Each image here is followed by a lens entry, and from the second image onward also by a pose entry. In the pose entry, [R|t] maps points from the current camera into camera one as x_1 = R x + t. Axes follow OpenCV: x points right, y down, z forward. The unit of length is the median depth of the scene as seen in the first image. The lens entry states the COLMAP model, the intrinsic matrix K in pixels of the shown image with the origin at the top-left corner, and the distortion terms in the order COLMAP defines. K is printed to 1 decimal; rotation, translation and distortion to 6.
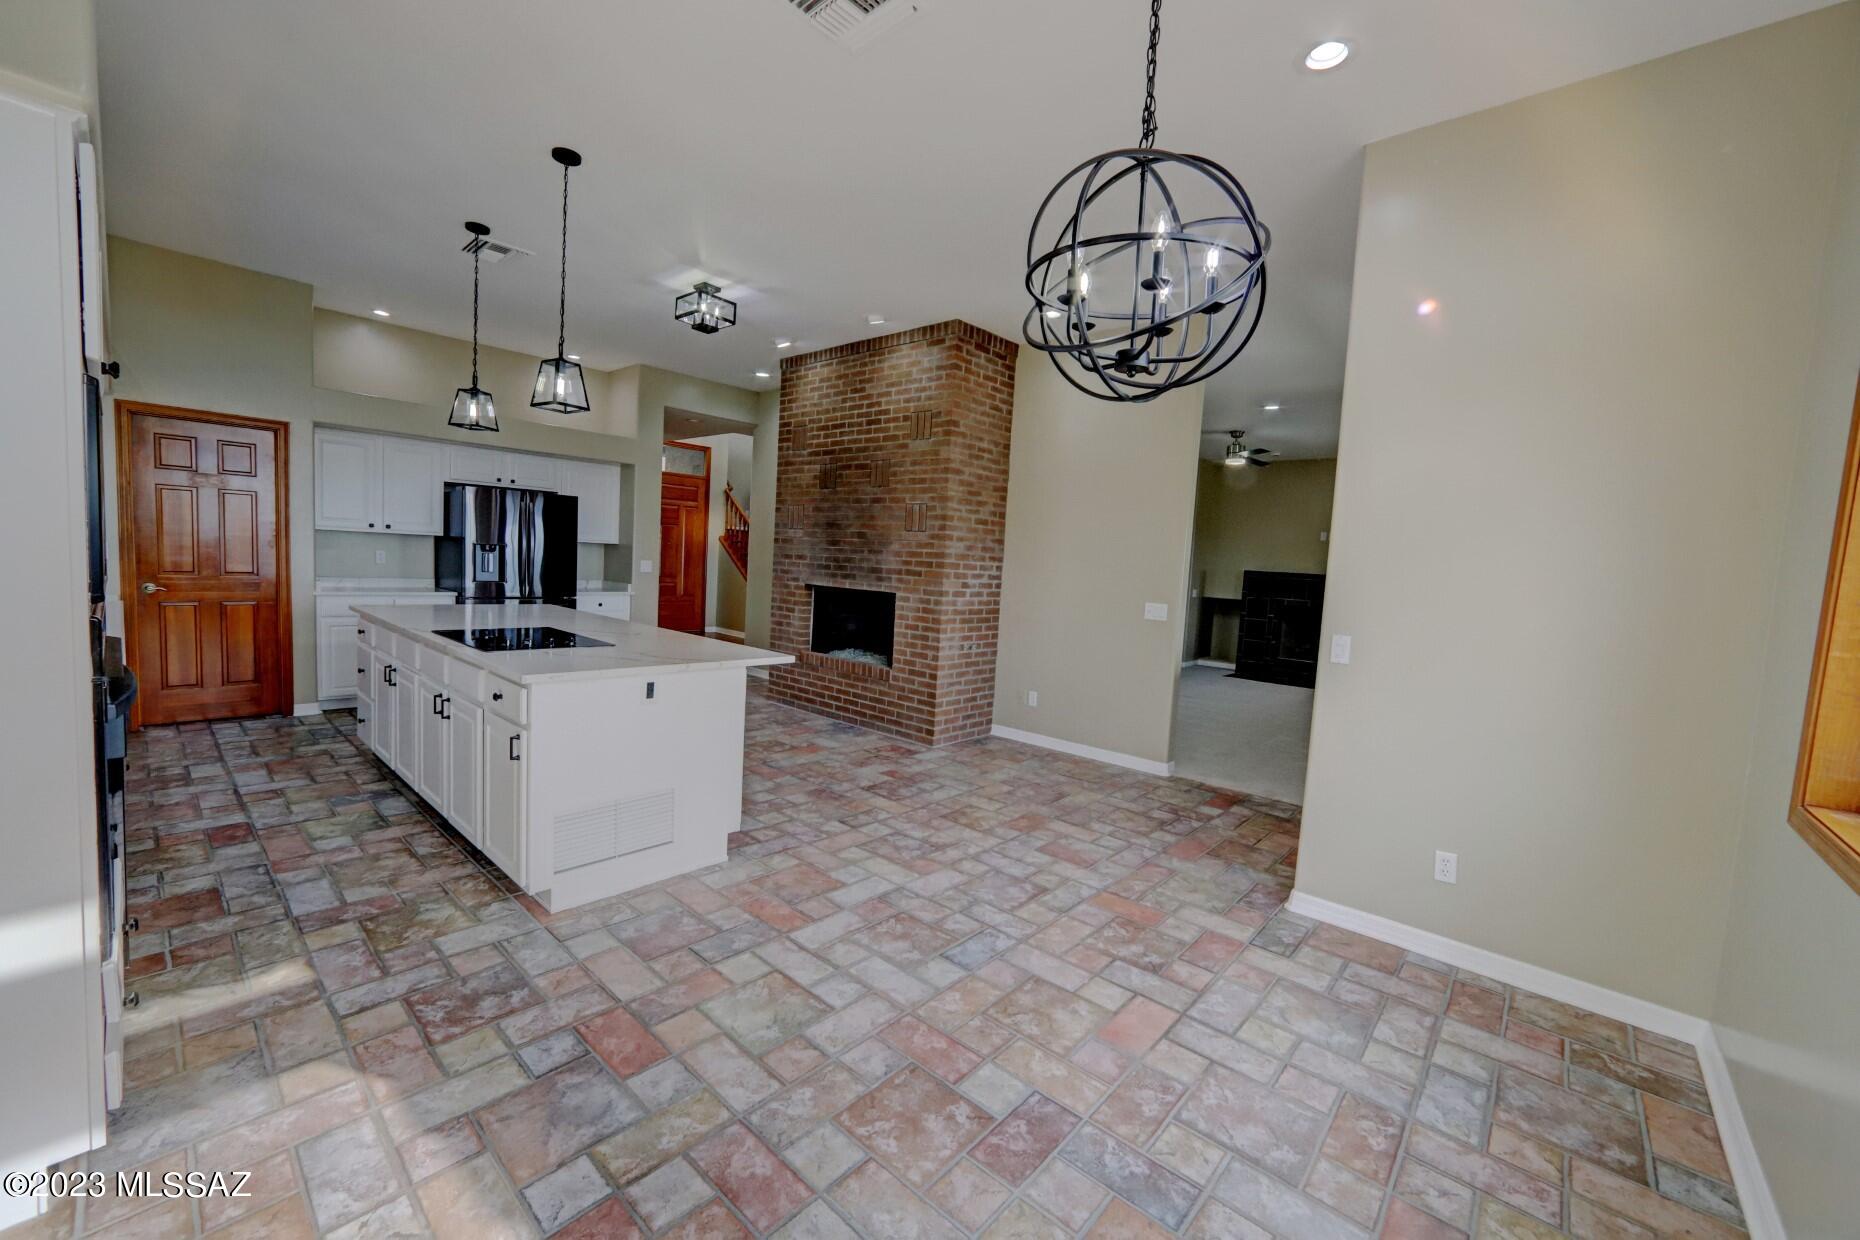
lens RADIAL K [[729.6, 0, 921.5], [0, 729.6, 616.6], [0, 0, 1]] dist [-0.002370, 0.000682]
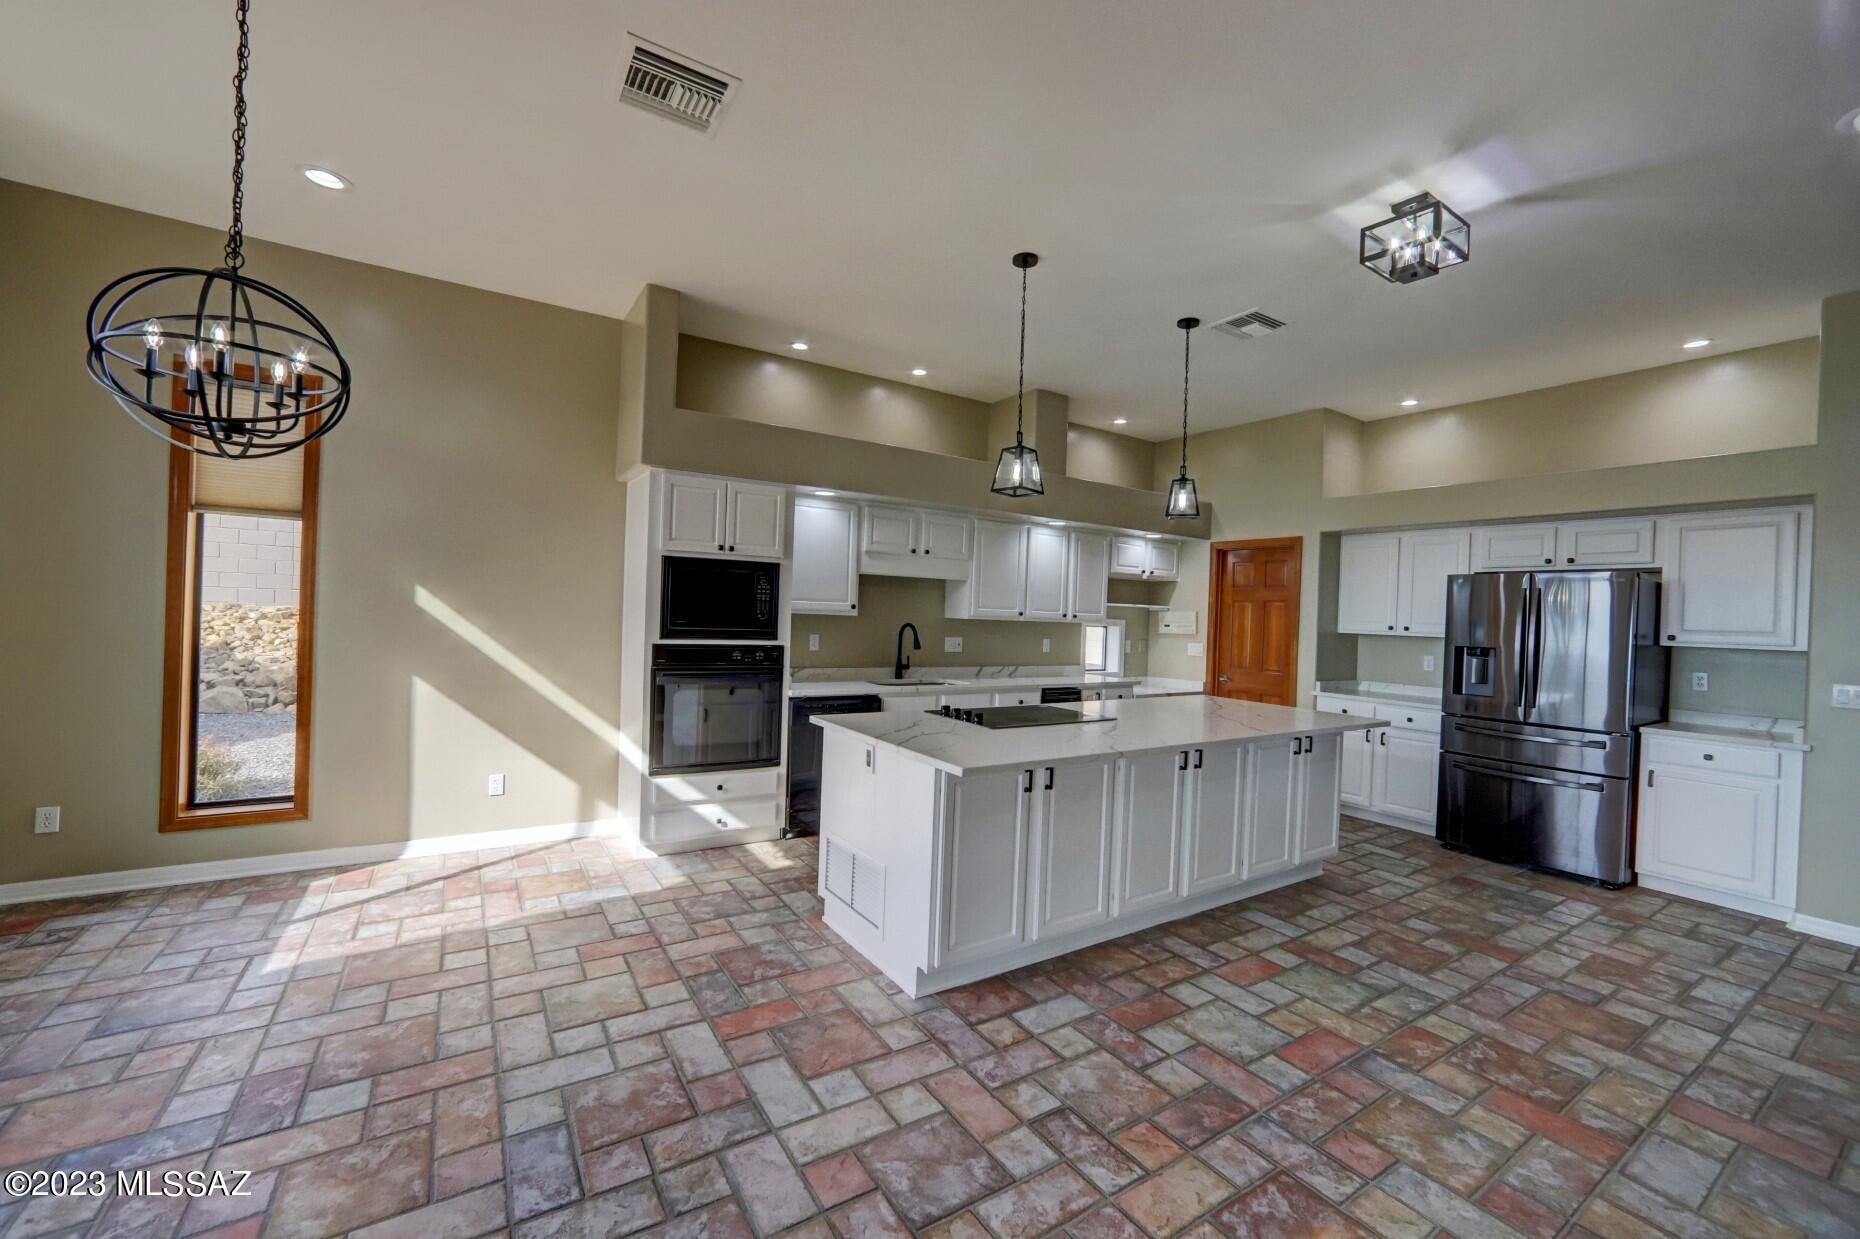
lens RADIAL K [[729.6, 0, 920.7], [0, 729.6, 613.4], [0, 0, 1]] dist [-0.002370, 0.000682]
pose [[-0.266384, -0.067761, -0.961482, 0.496782], [-0.119500, 0.992151, -0.036814, -0.058882], [0.956431, 0.105091, -0.272390, 1.074021]]
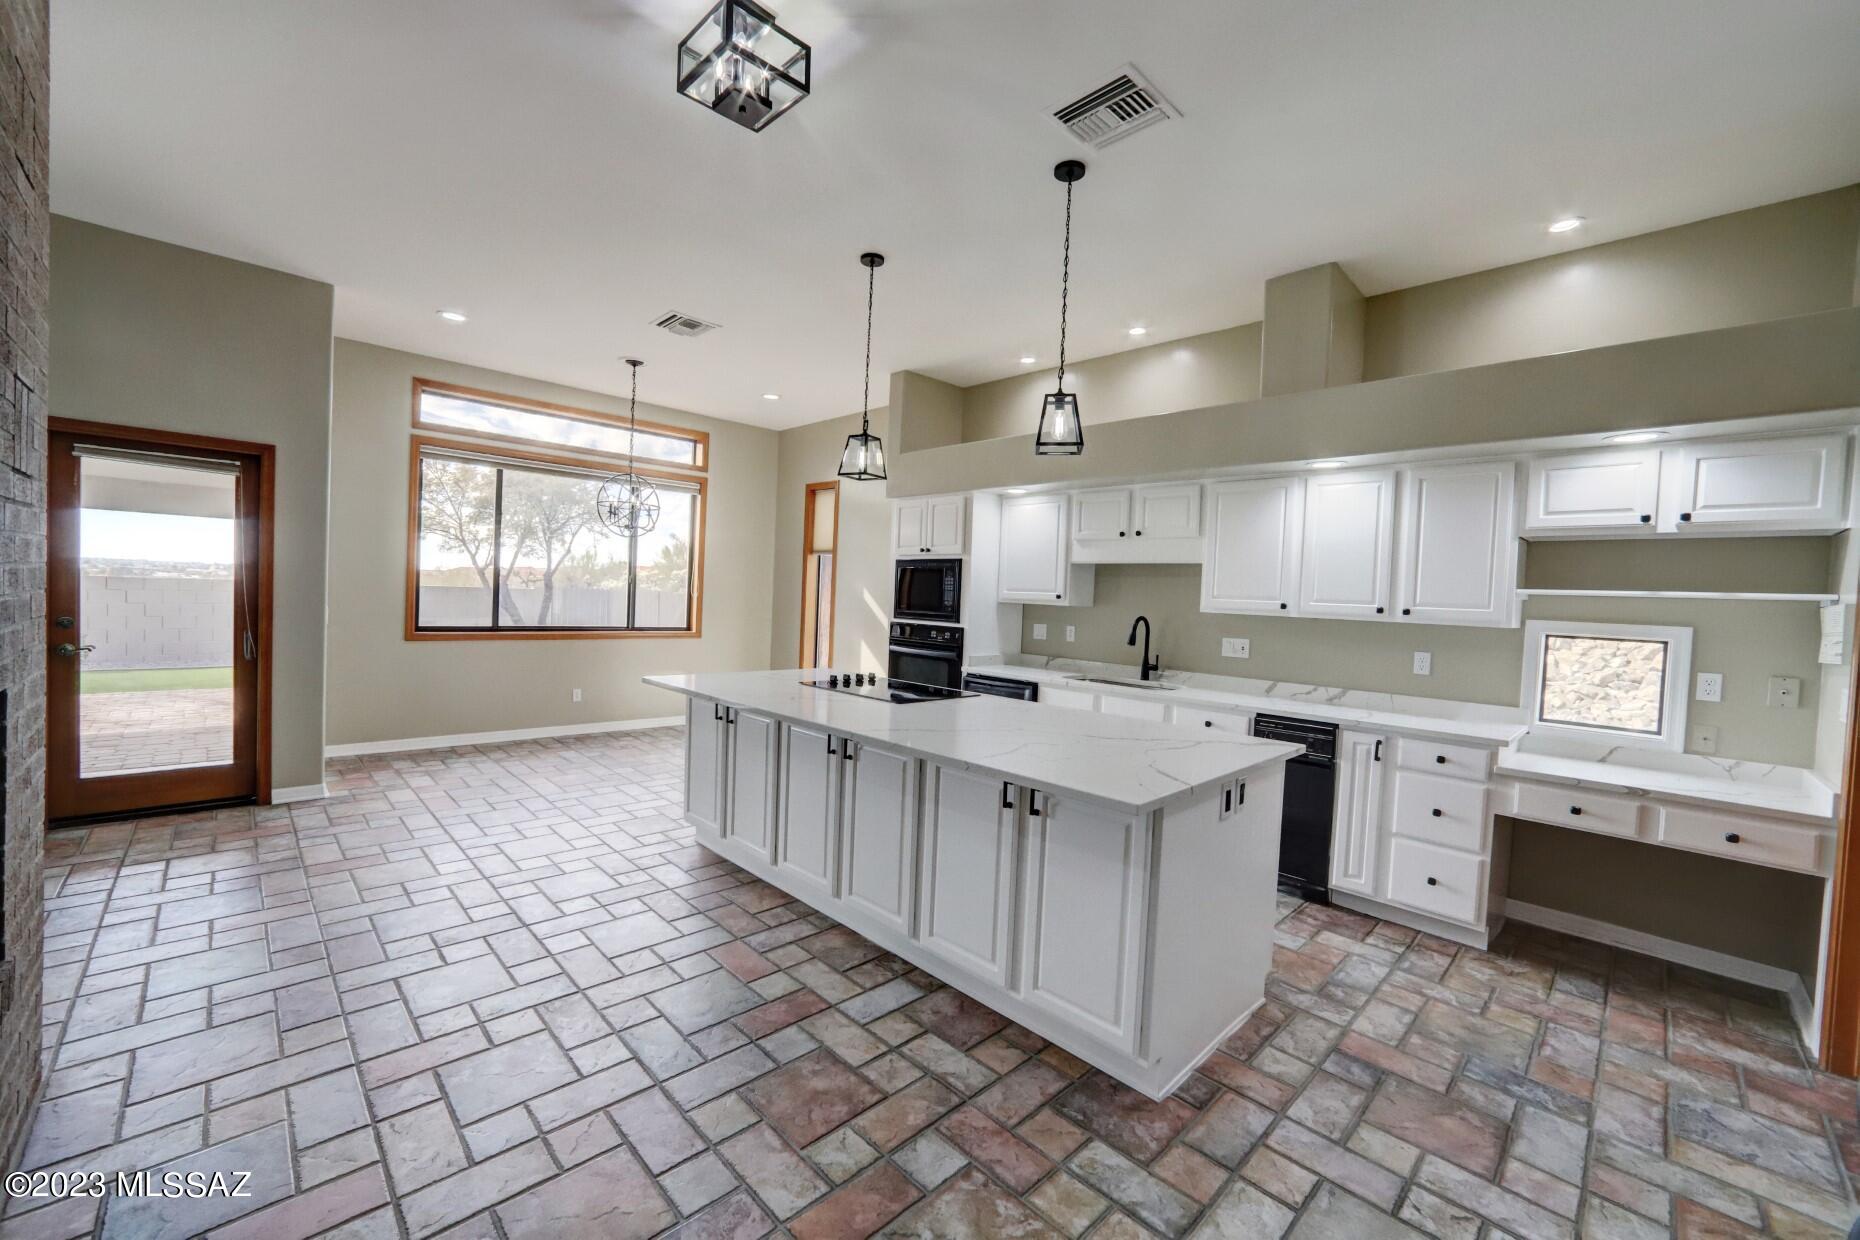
lens RADIAL K [[729.6, 0, 935.0], [0, 729.6, 628.6], [0, 0, 1]] dist [-0.002370, 0.000682]
pose [[-0.993438, -0.098257, 0.058533, -0.644186], [-0.090069, 0.987538, 0.129061, -0.204190], [-0.070485, 0.122942, -0.989908, 1.966956]]
